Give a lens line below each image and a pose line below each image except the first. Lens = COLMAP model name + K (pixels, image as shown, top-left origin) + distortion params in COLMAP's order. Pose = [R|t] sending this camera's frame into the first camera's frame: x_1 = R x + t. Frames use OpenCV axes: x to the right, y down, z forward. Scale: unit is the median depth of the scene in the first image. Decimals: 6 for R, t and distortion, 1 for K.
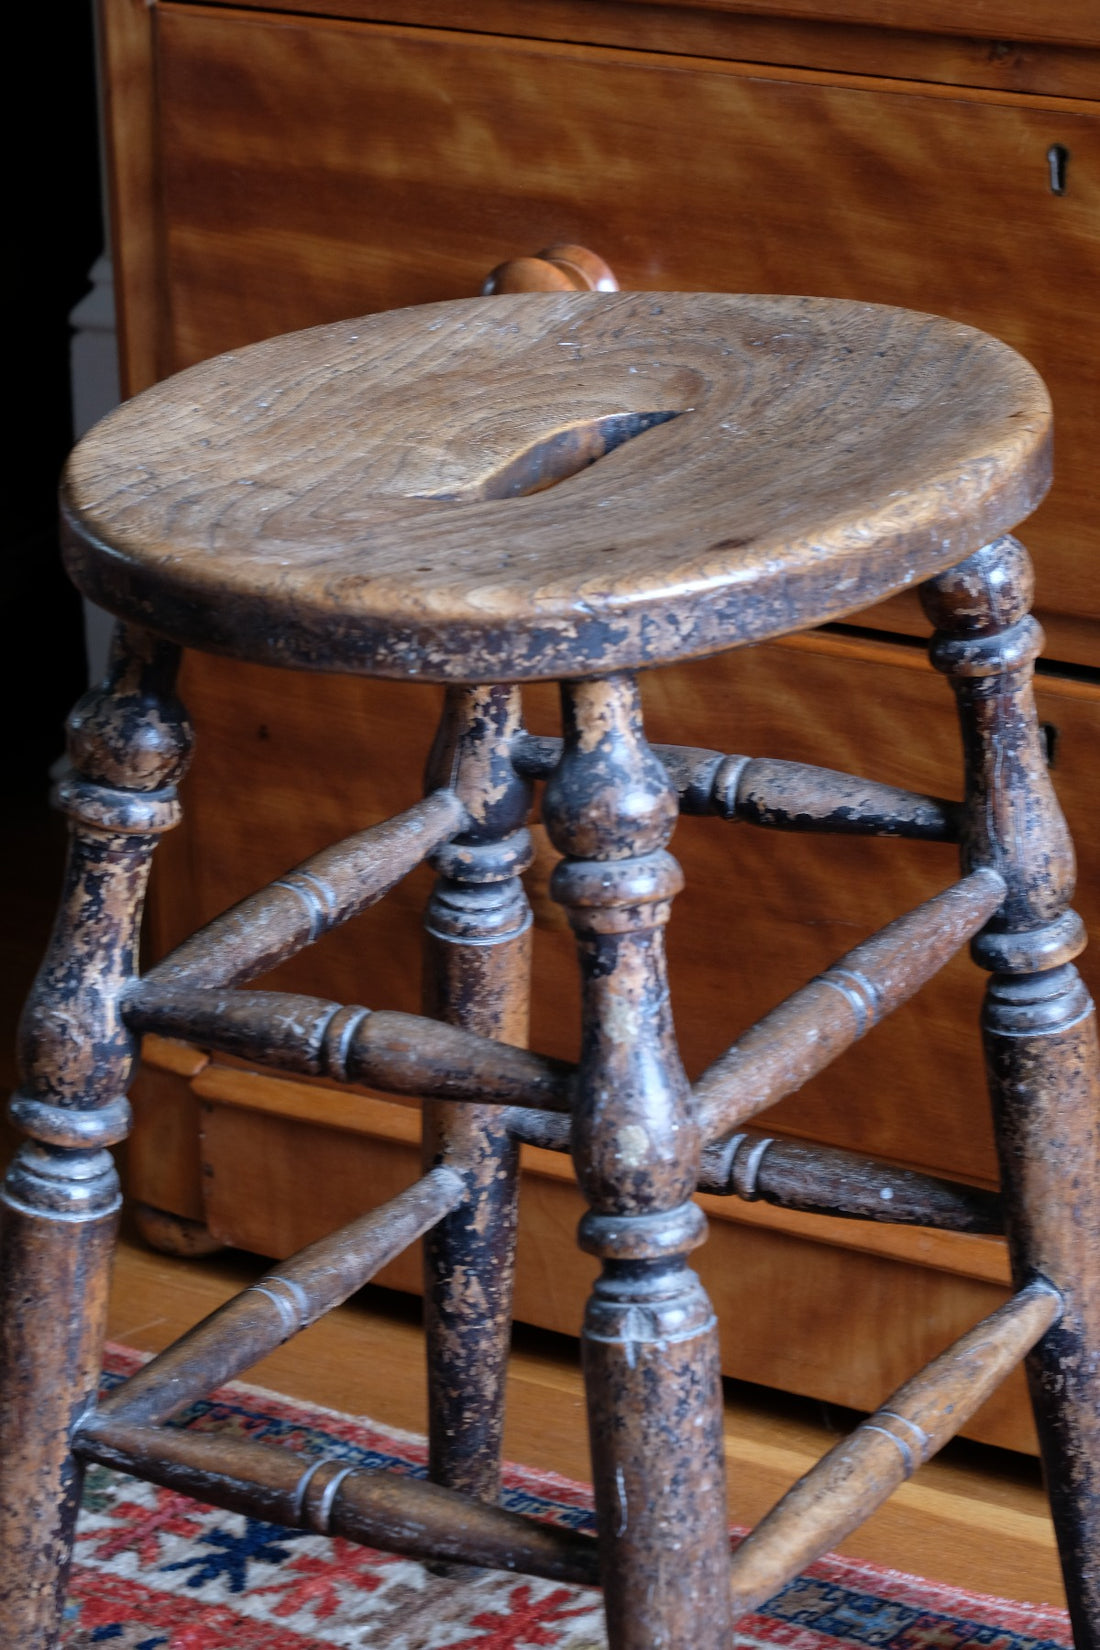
lens RADIAL K [[5471.4, 0, 550.0], [0, 5471.4, 825.0], [0, 0, 1]] dist [-0.074747, 1.139828]
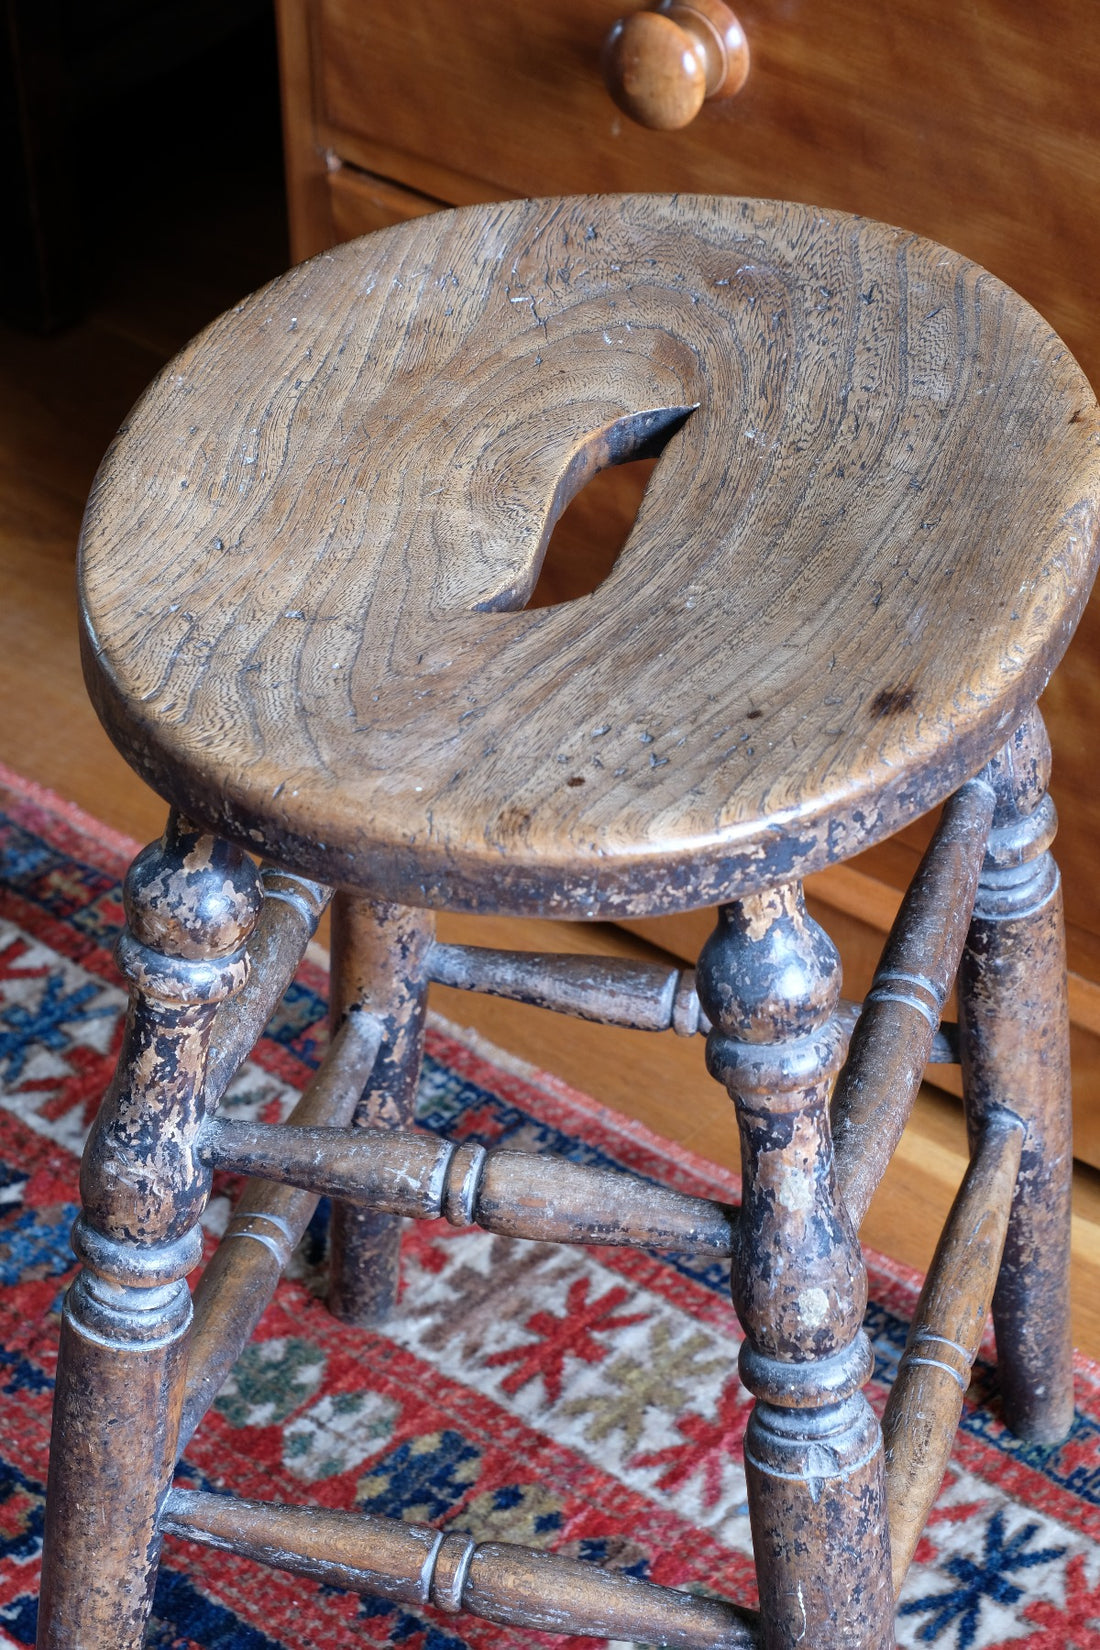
lens RADIAL K [[4287.1, 0, 550.0], [0, 4287.1, 825.0], [0, 0, 1]] dist [-0.143206, 0.738298]
pose [[0.971894, -0.135614, 0.192435, -0.153432], [0.072942, 0.950654, 0.301557, -0.236914], [-0.223835, -0.279044, 0.933827, 0.315806]]
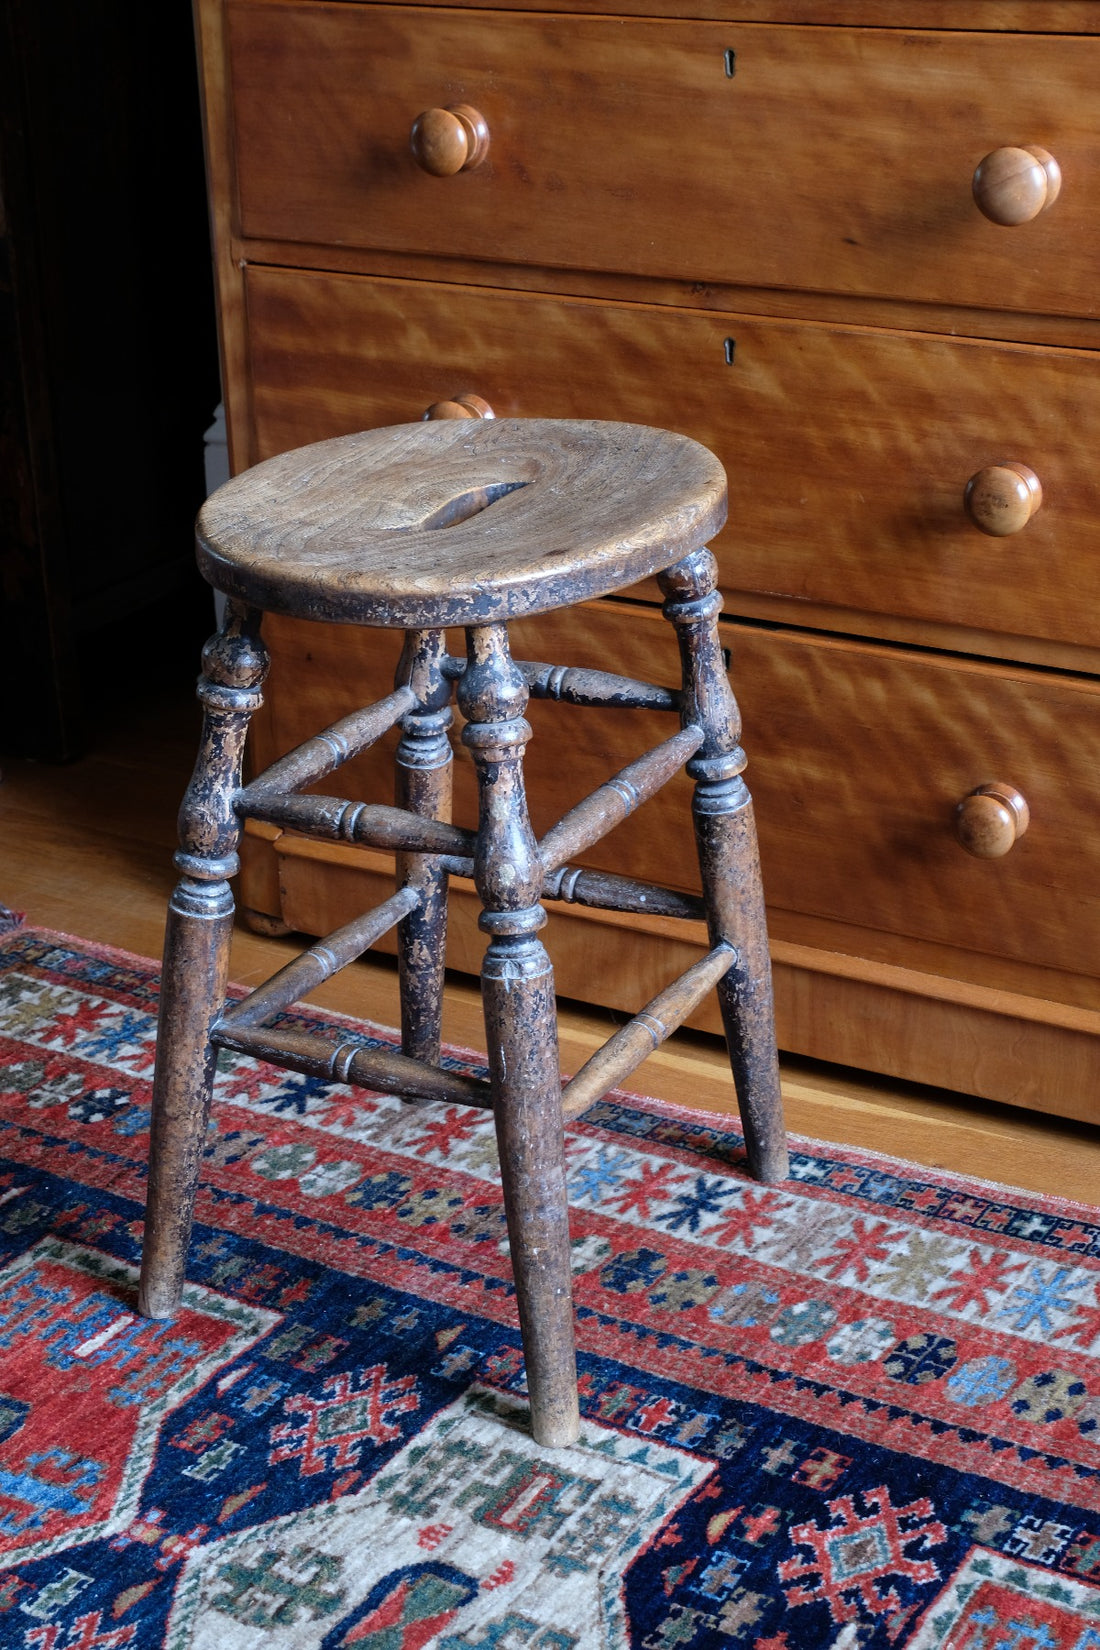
lens RADIAL K [[2862.8, 0, 550.0], [0, 2862.8, 825.0], [0, 0, 1]] dist [0.006015, 0.300665]
pose [[0.999526, -0.011803, 0.028436, 0.001988], [0.010613, 0.999076, 0.041640, 0.000760], [-0.028901, -0.041318, 0.998728, 0.018321]]
